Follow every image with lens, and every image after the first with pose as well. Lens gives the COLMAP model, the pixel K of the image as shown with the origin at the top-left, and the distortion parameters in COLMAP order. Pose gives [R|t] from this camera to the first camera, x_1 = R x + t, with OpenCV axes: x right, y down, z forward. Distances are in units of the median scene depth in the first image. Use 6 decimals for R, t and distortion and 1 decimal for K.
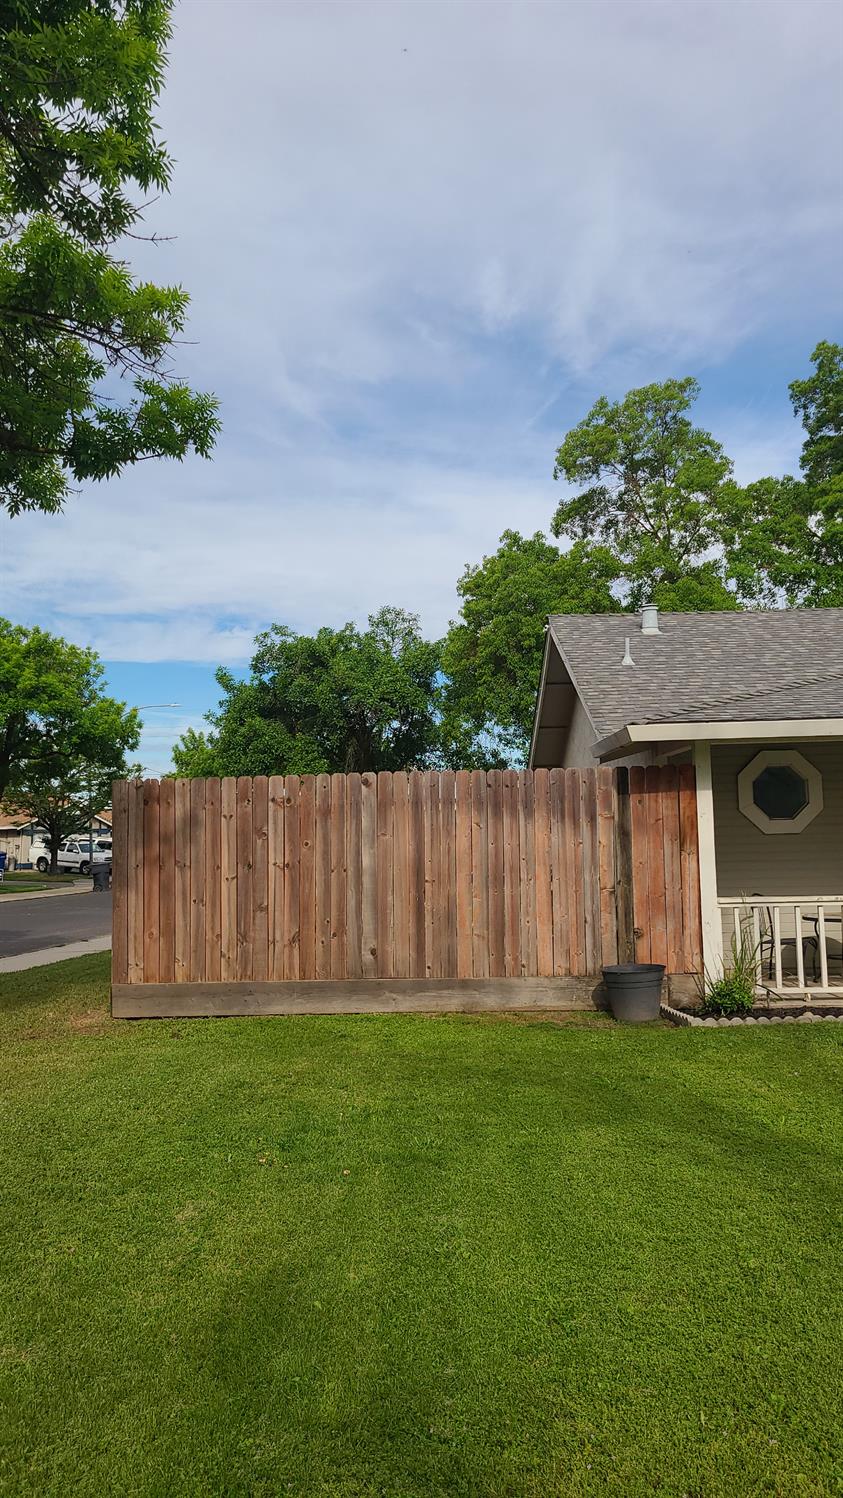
lens RADIAL K [[1117.8, 0, 421.5], [0, 1117.8, 749.0], [0, 0, 1]] dist [0.062800, -0.062393]
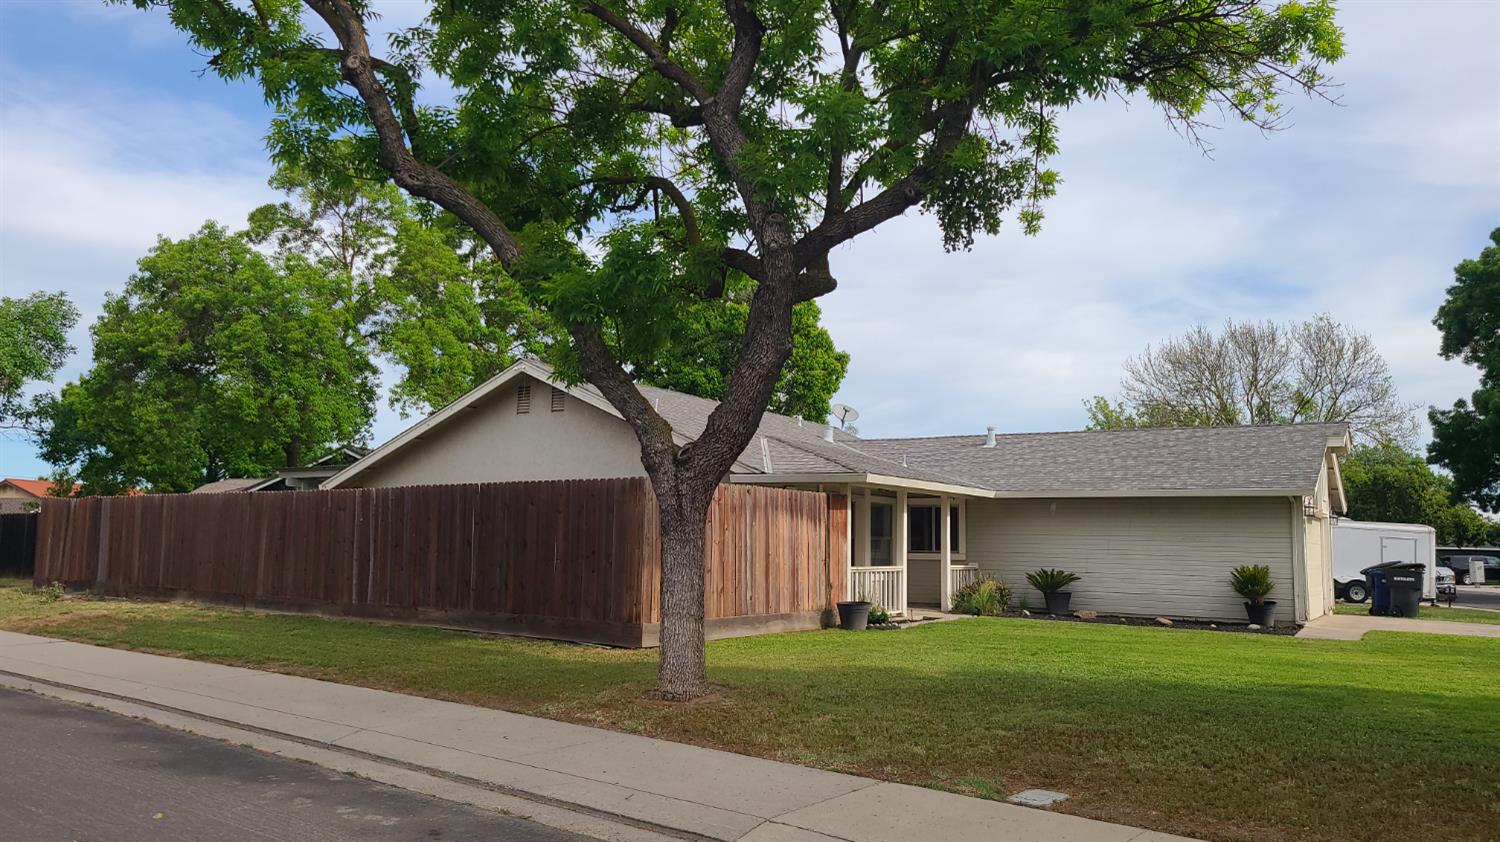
lens RADIAL K [[1119.3, 0, 750.0], [0, 1119.3, 421.0], [0, 0, 1]] dist [0.062800, -0.062393]
pose [[0.500187, 0.125156, 0.856825, -0.595616], [-0.091600, 0.991595, -0.091369, 0.031460], [-0.861059, -0.032783, 0.507447, 0.082429]]
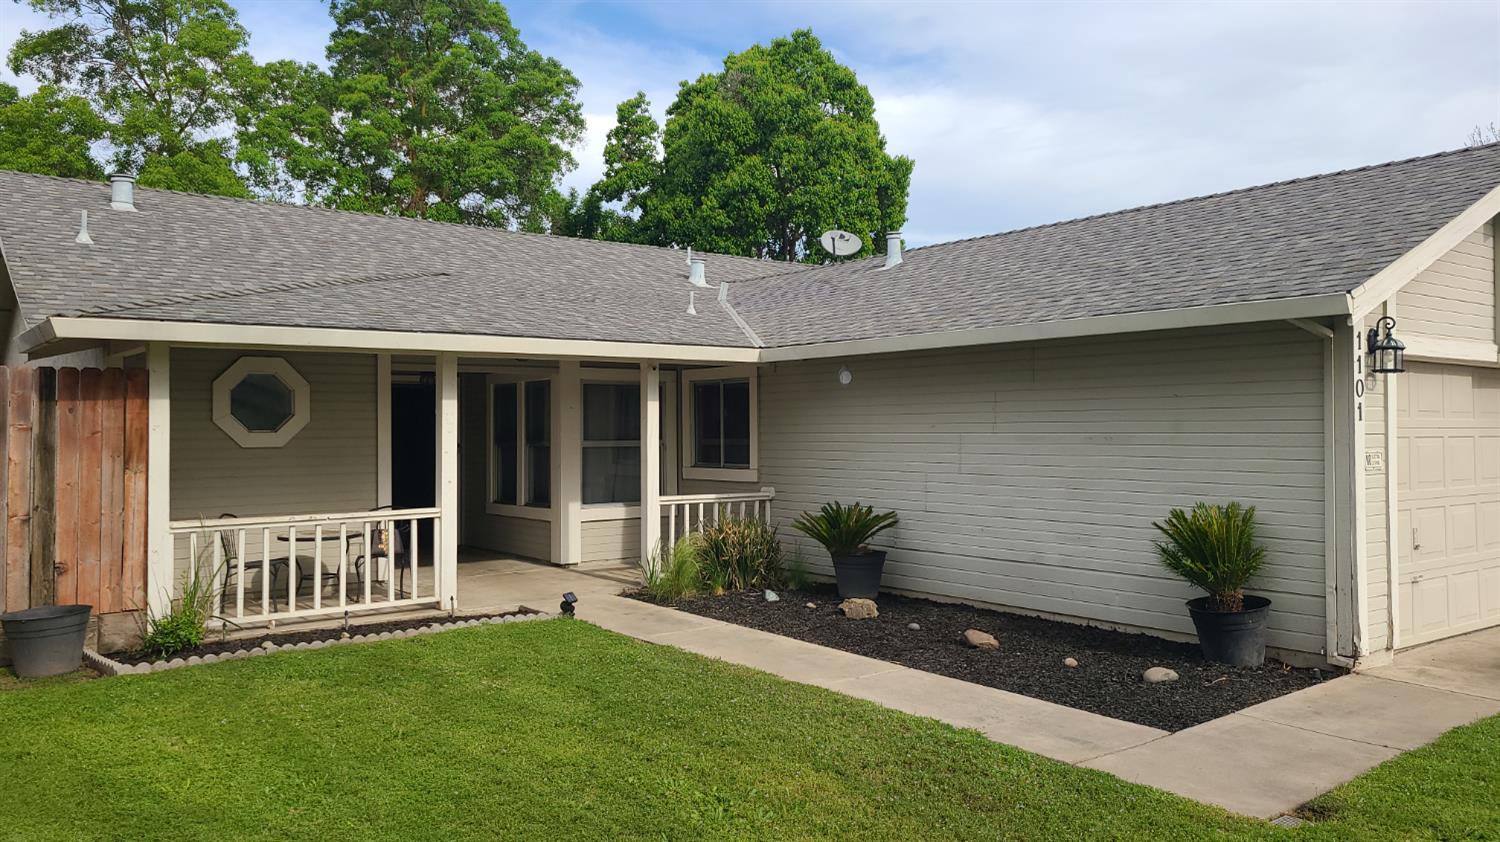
lens RADIAL K [[1119.3, 0, 750.0], [0, 1119.3, 421.0], [0, 0, 1]] dist [0.062800, -0.062393]
pose [[0.778855, 0.020903, 0.626856, 0.024763], [-0.058680, 0.997489, 0.039648, -0.003198], [-0.624453, -0.067664, 0.778126, 0.014638]]
